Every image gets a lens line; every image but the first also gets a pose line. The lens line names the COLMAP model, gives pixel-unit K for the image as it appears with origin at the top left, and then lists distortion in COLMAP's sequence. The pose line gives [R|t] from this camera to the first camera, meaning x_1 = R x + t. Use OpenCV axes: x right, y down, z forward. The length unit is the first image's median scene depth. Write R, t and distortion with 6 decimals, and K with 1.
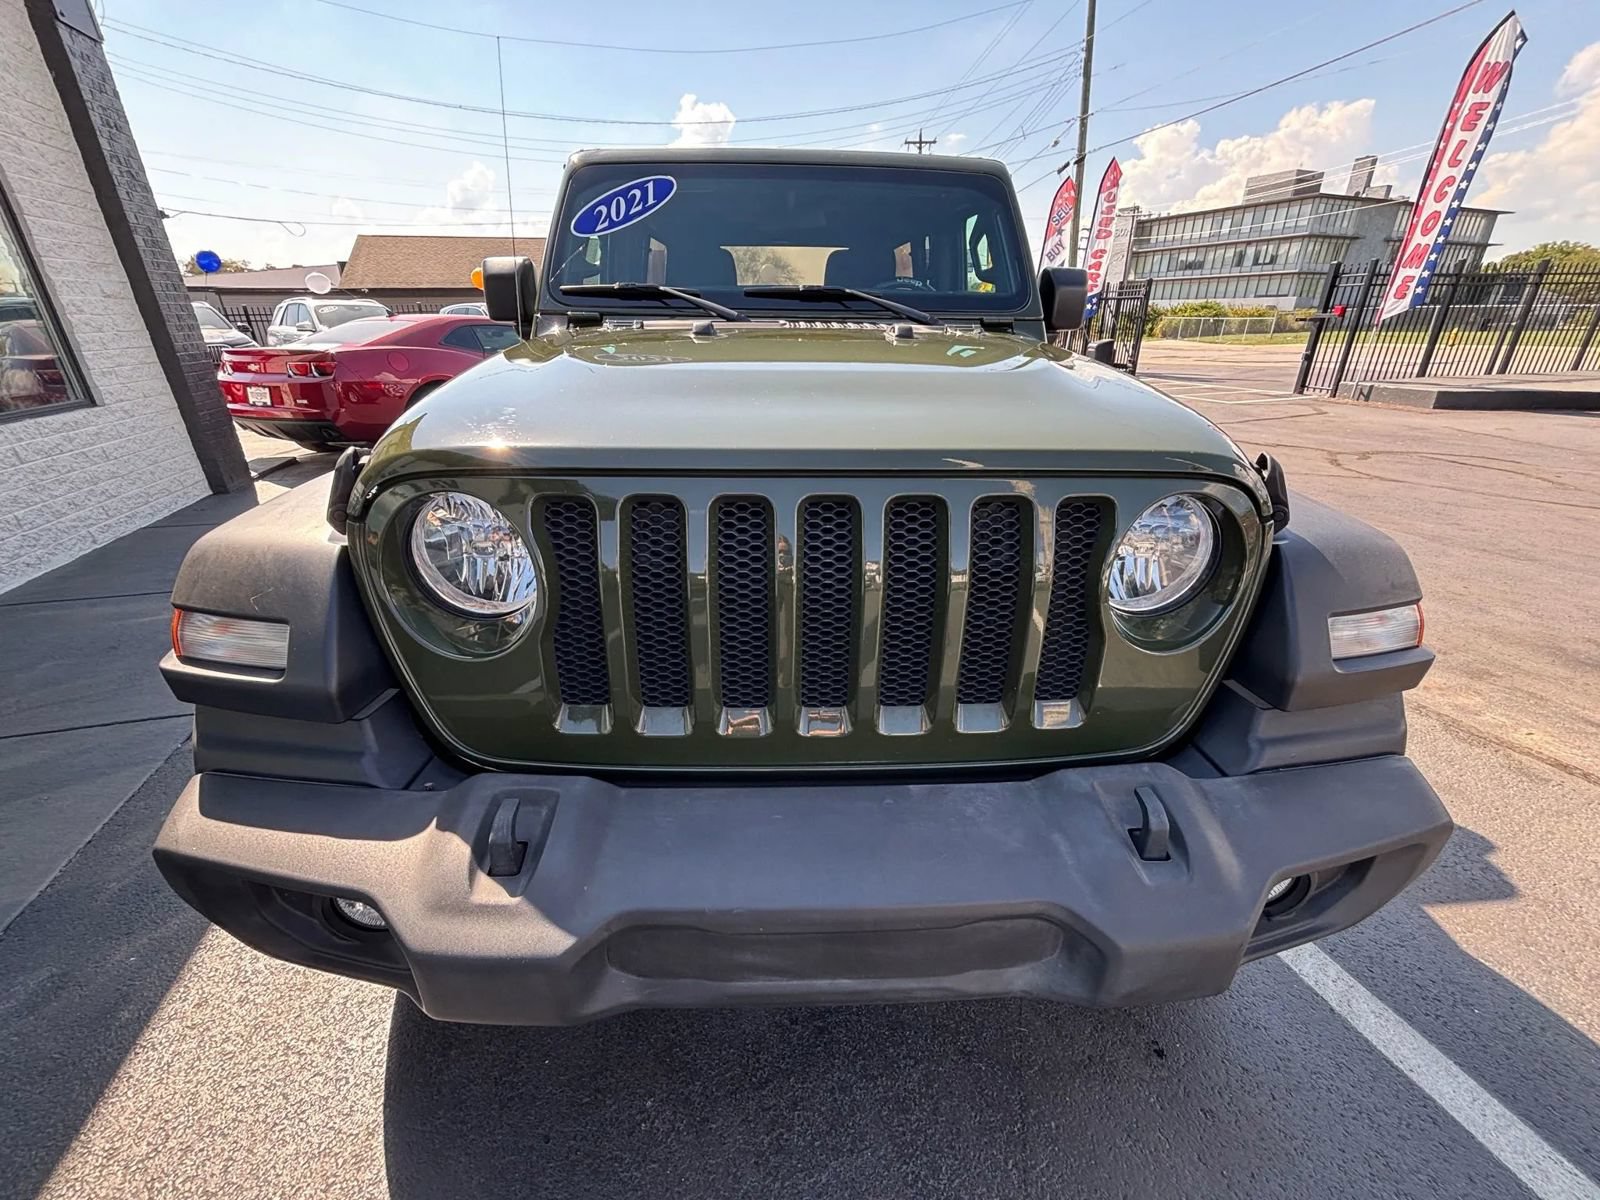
lens RADIAL K [[648.0, 0, 799.7], [0, 648.0, 596.9], [0, 0, 1]] dist [-0.001537, 0.000488]
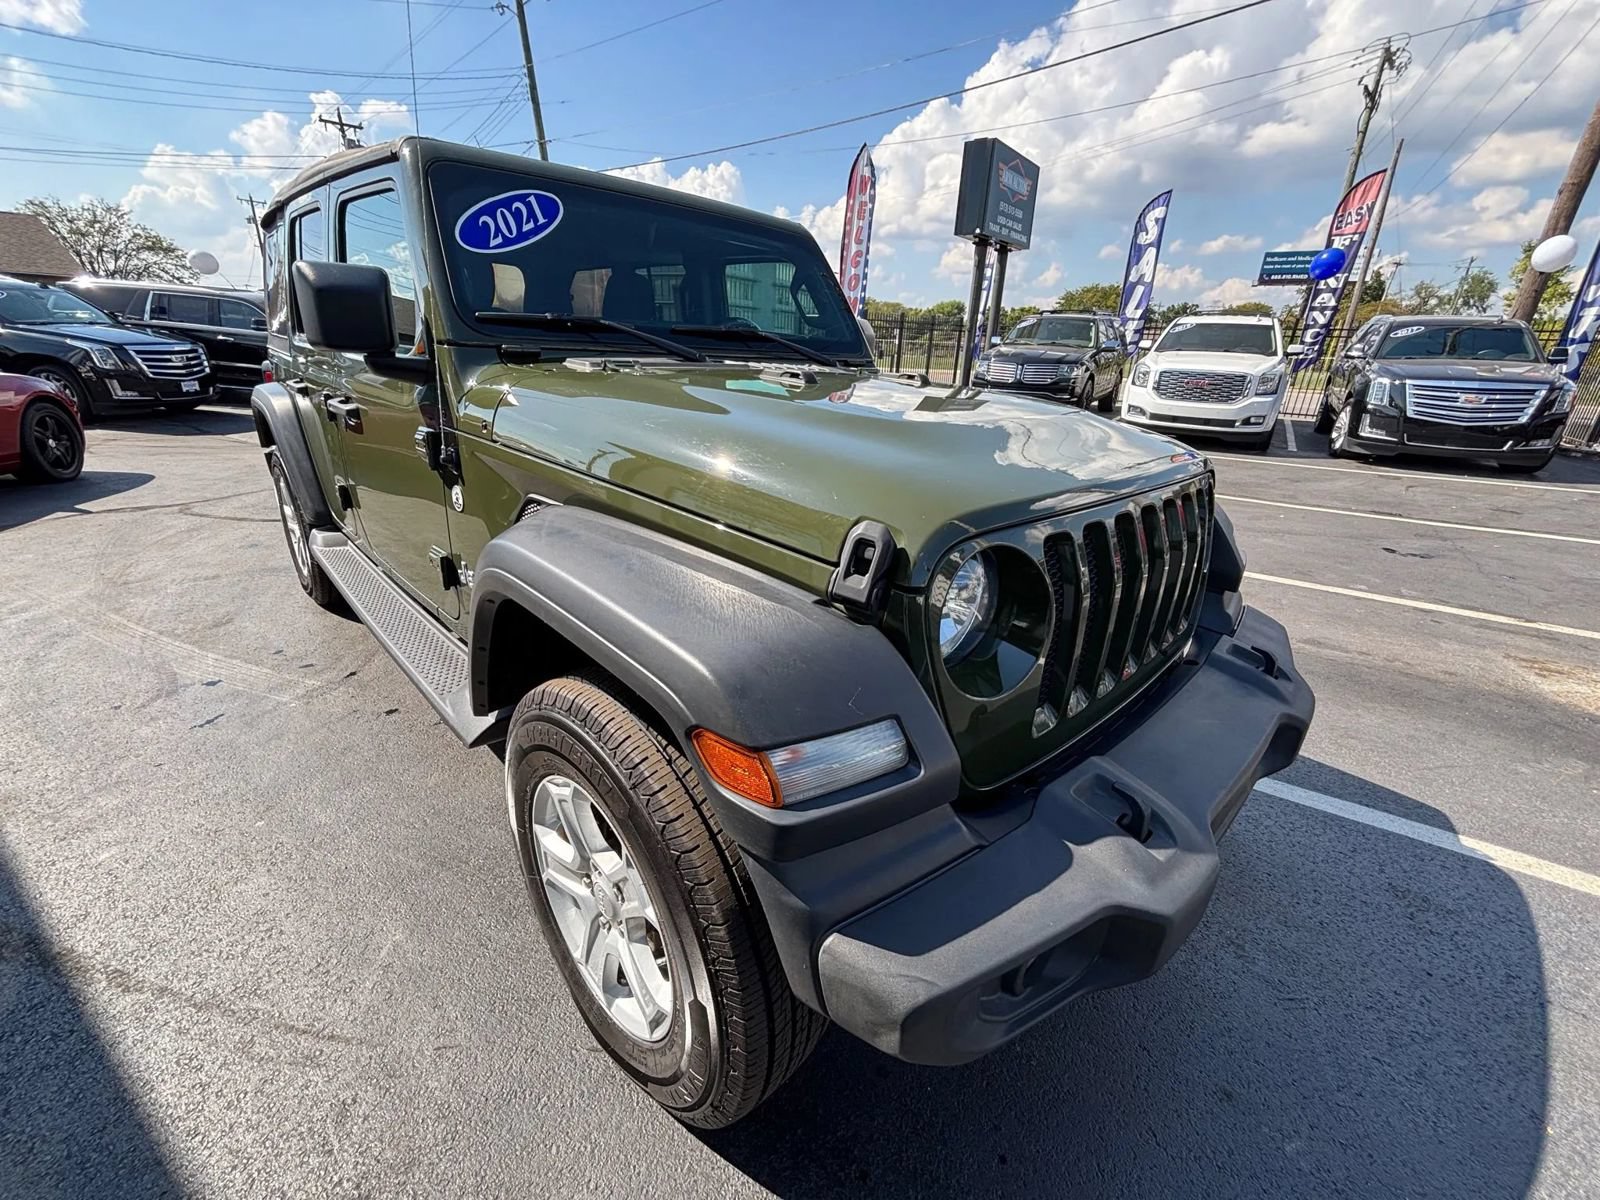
lens RADIAL K [[648.0, 0, 799.3], [0, 648.0, 596.0], [0, 0, 1]] dist [-0.001537, 0.000488]
pose [[0.750116, -0.211513, 0.626569, -0.151616], [0.224056, 0.972720, 0.060128, -0.022194], [-0.622194, 0.095283, 0.777043, 0.037211]]
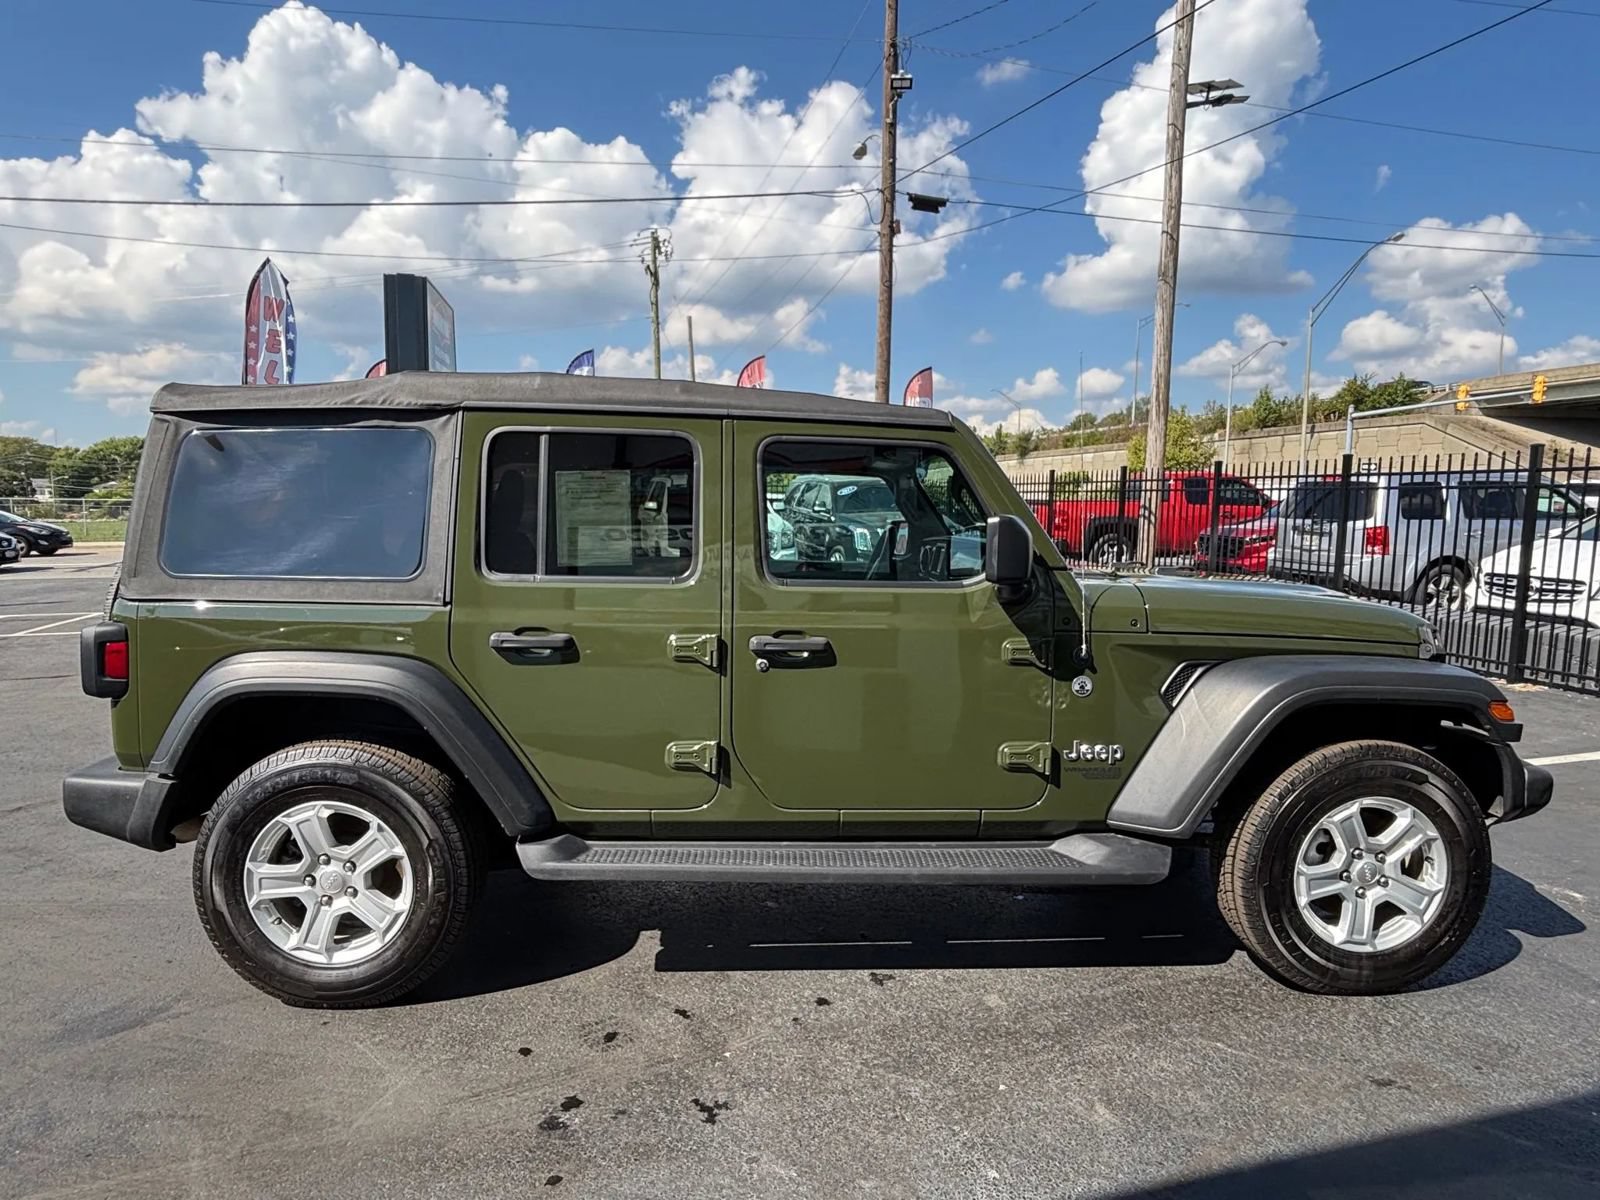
lens RADIAL K [[911.5, 0, 795.9], [0, 911.5, 594.4], [0, 0, 1]] dist [0.002039, -0.003834]
pose [[0.001563, -0.090419, 0.995903, -0.433401], [0.390753, 0.916780, 0.082622, -0.162202], [-0.920494, 0.389023, 0.036764, 0.319678]]
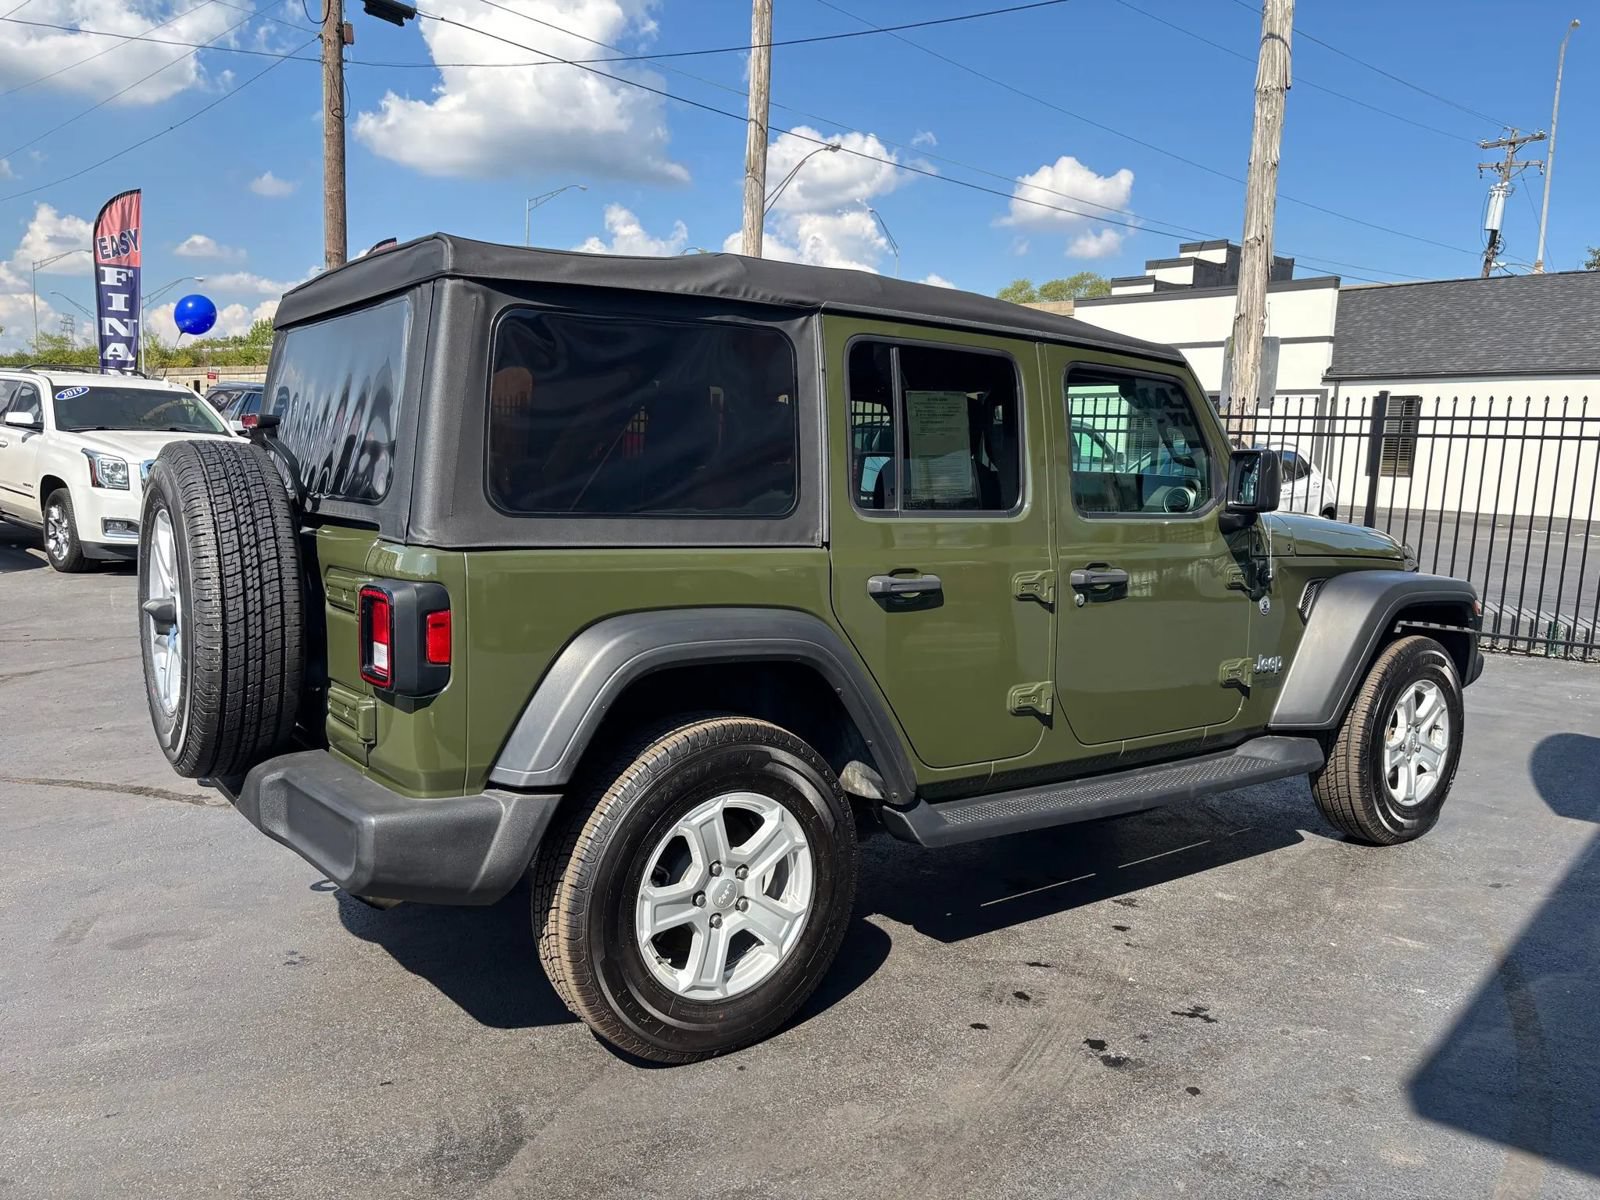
lens RADIAL K [[1206.0, 0, 798.8], [0, 1206.0, 602.2], [0, 0, 1]] dist [0.044391, -0.043440]
pose [[-0.554586, -0.114365, 0.824230, -0.406241], [0.304995, 0.893642, 0.329213, -0.286252], [-0.774217, 0.433963, -0.460721, 0.626180]]
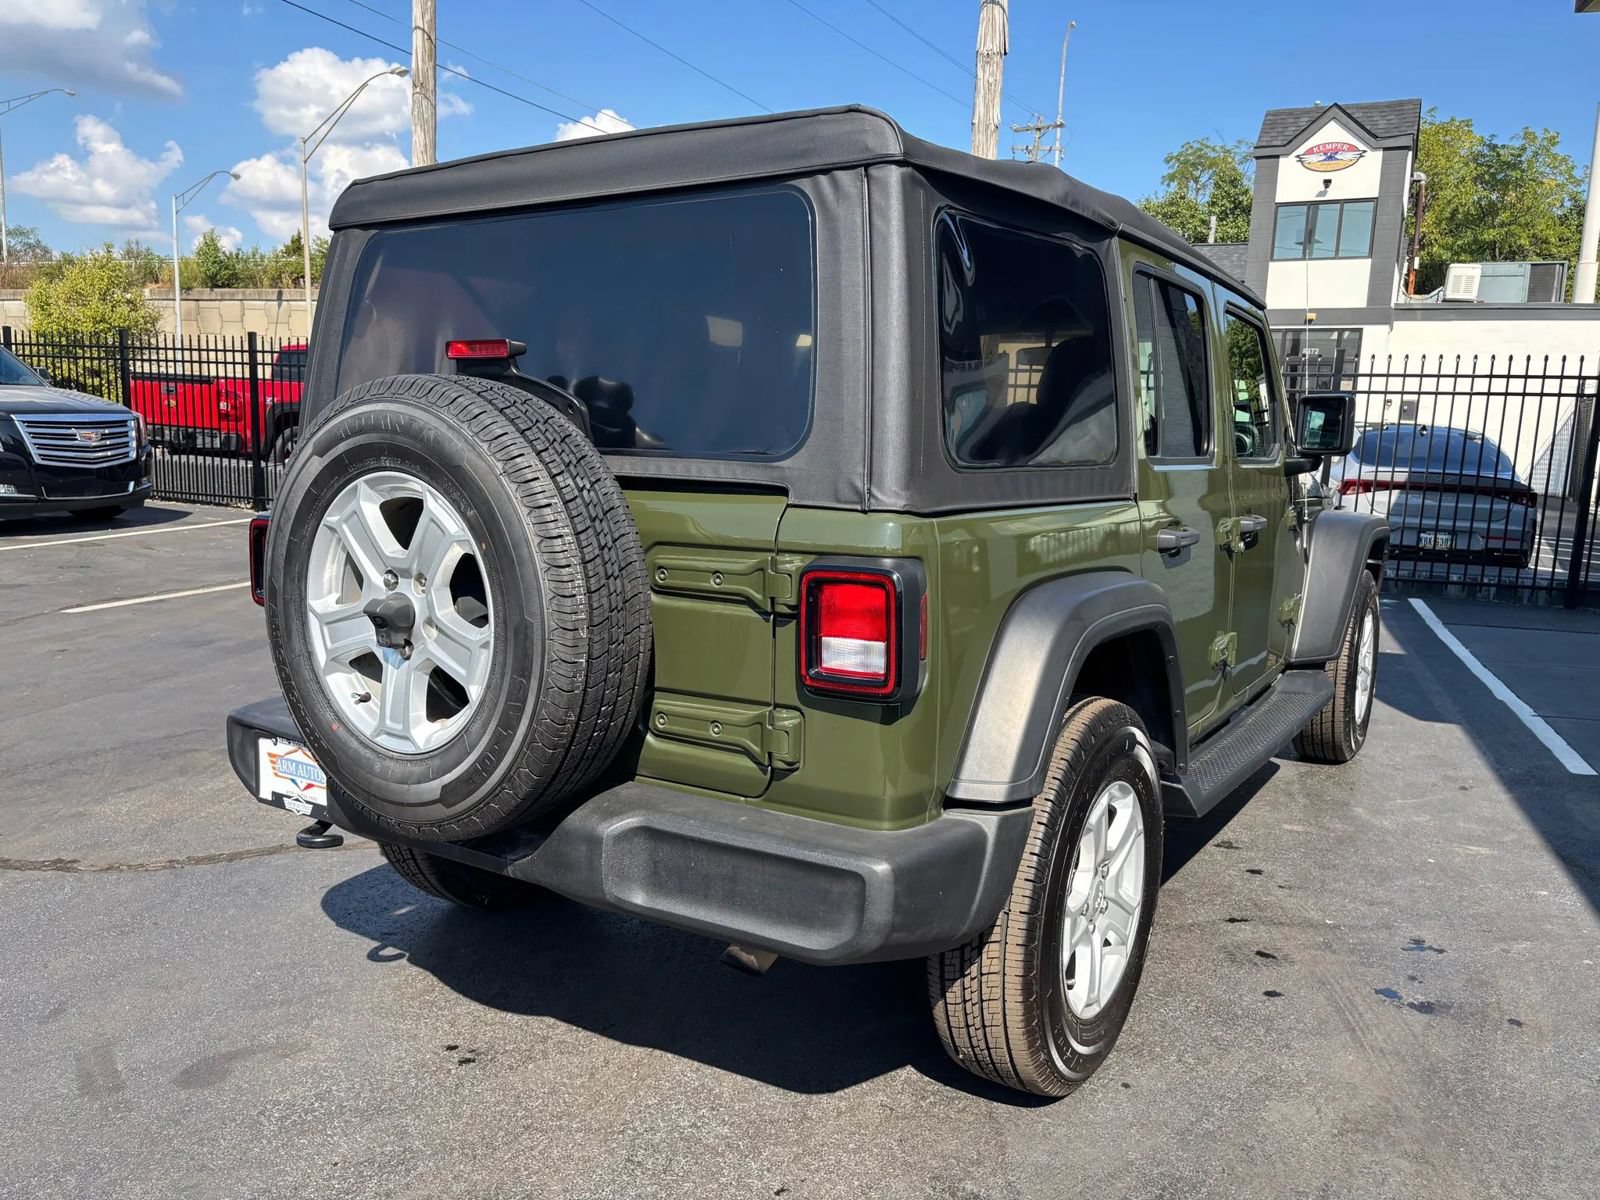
lens RADIAL K [[1206.0, 0, 798.9], [0, 1206.0, 600.6], [0, 0, 1]] dist [0.044391, -0.043440]
pose [[-0.812006, -0.104861, 0.574151, -0.228212], [0.209246, 0.866031, 0.454099, -0.322881], [-0.544850, 0.488870, -0.681281, 0.730556]]
